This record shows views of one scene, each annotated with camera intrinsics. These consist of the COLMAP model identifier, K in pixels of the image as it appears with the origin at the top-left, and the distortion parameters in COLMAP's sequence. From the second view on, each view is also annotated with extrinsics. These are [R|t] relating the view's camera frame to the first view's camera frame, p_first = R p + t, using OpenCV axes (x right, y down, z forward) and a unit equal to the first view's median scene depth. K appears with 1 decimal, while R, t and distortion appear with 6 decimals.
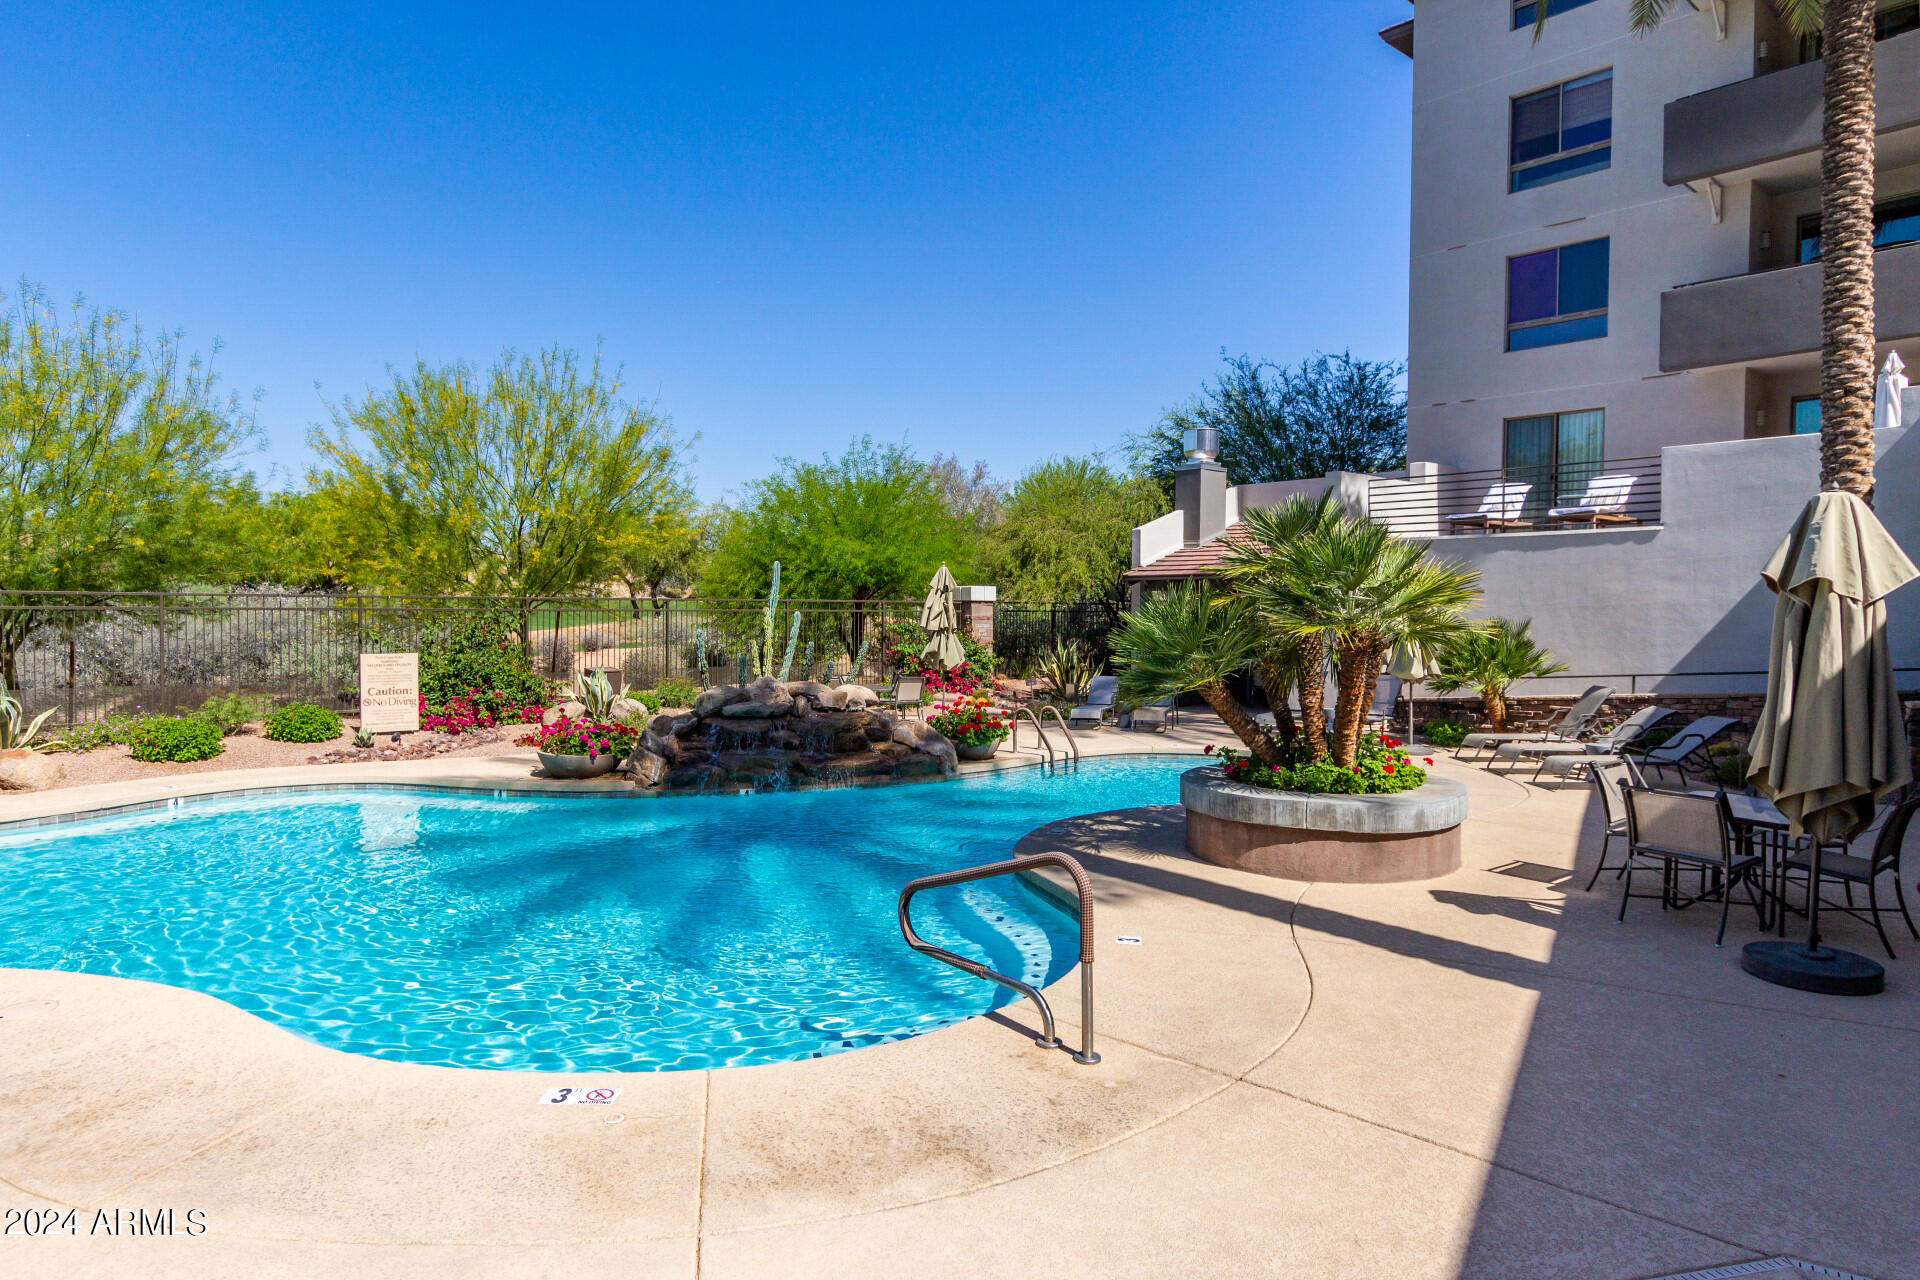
lens RADIAL K [[1093.6, 0, 965.0], [0, 1093.6, 616.9], [0, 0, 1]] dist [-0.002396, -0.000268]
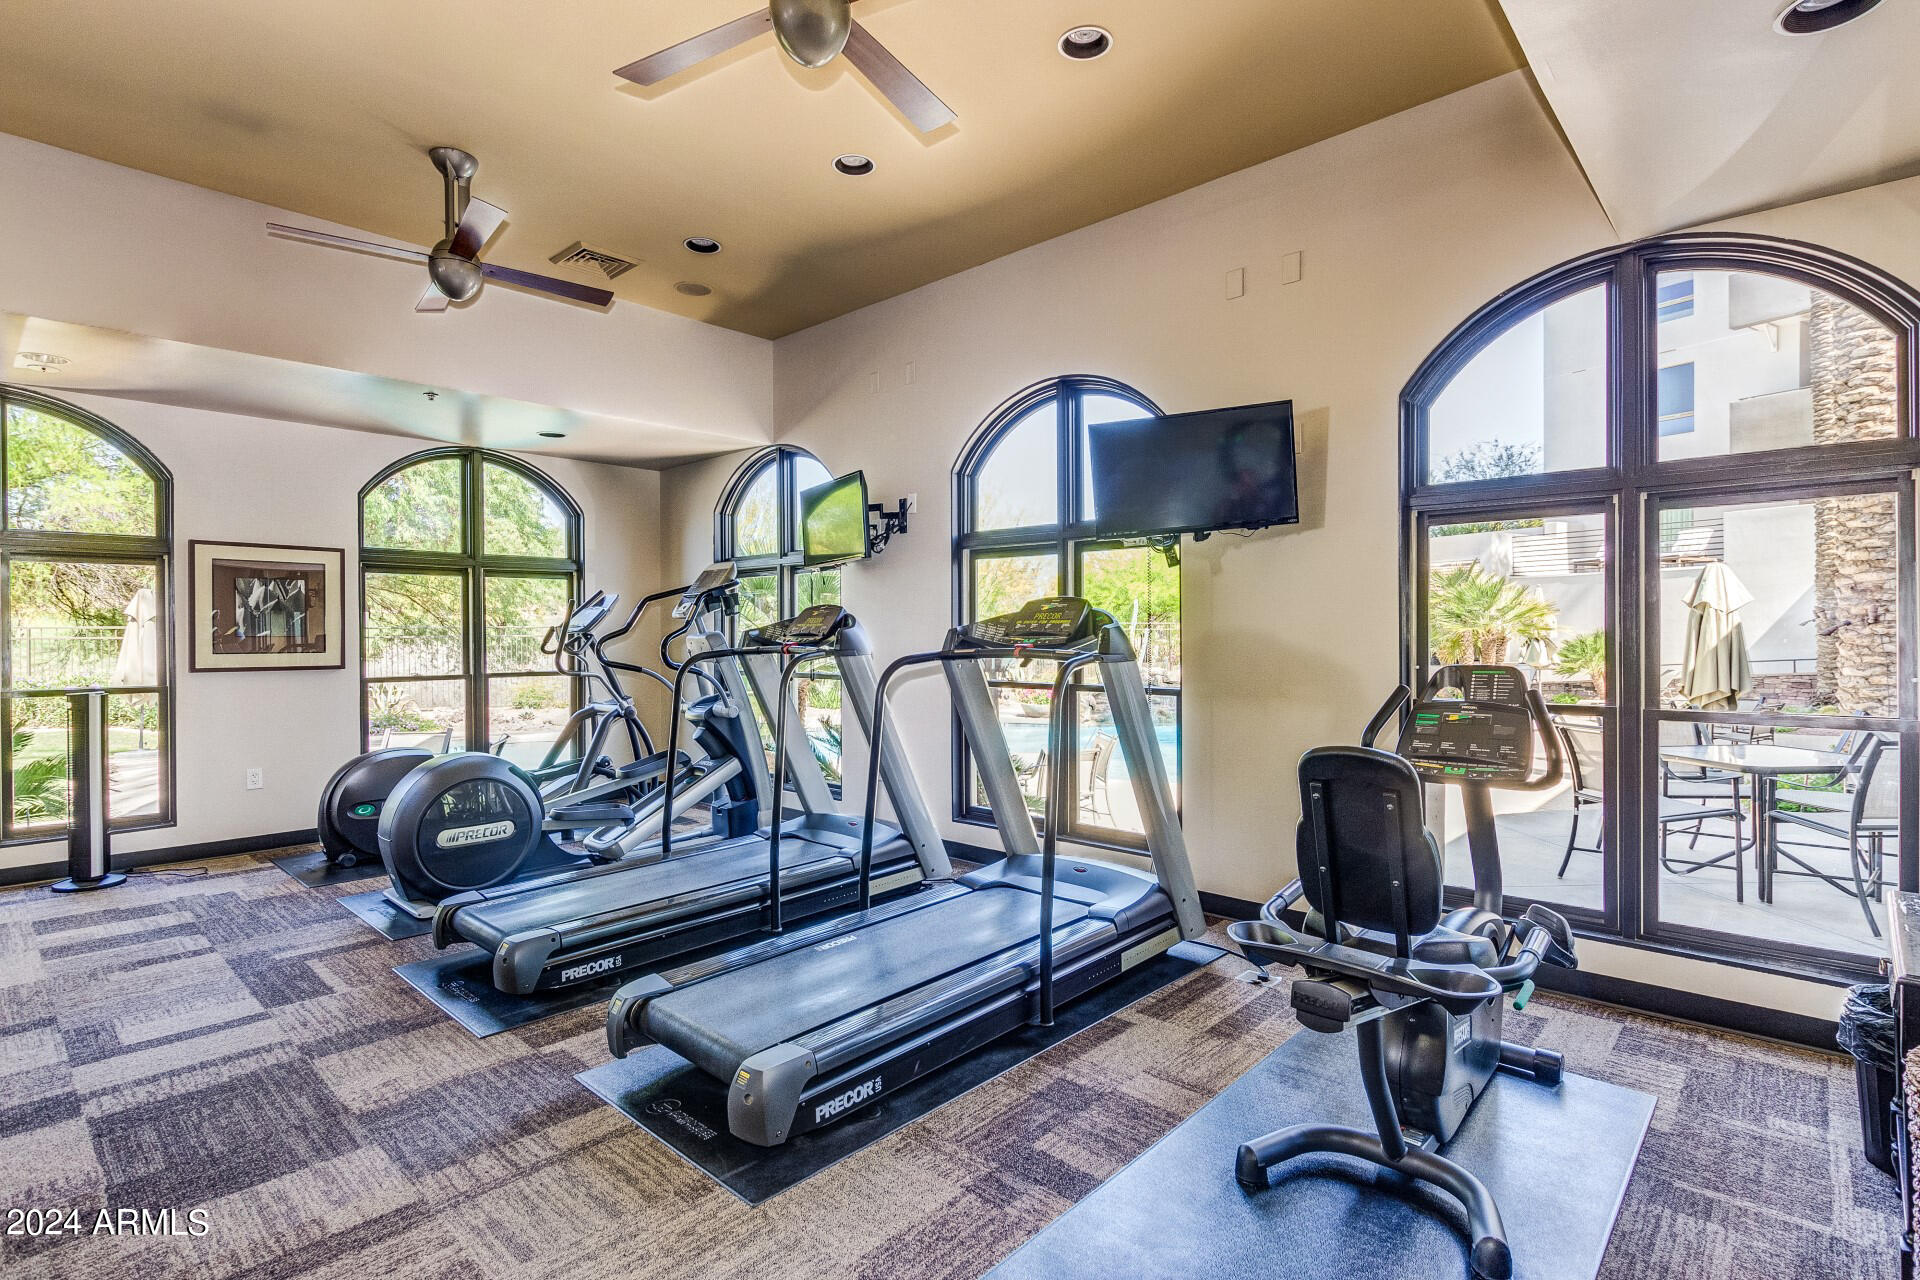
lens RADIAL K [[911.3, 0, 960.0], [0, 911.3, 640.0], [0, 0, 1]] dist [0.003807, 0.000371]
pose [[0.978726, -0.008874, -0.204978, -0.262715], [0.009163, 0.999958, 0.000461, 0.021700], [0.204965, -0.002330, 0.978767, -0.874213]]
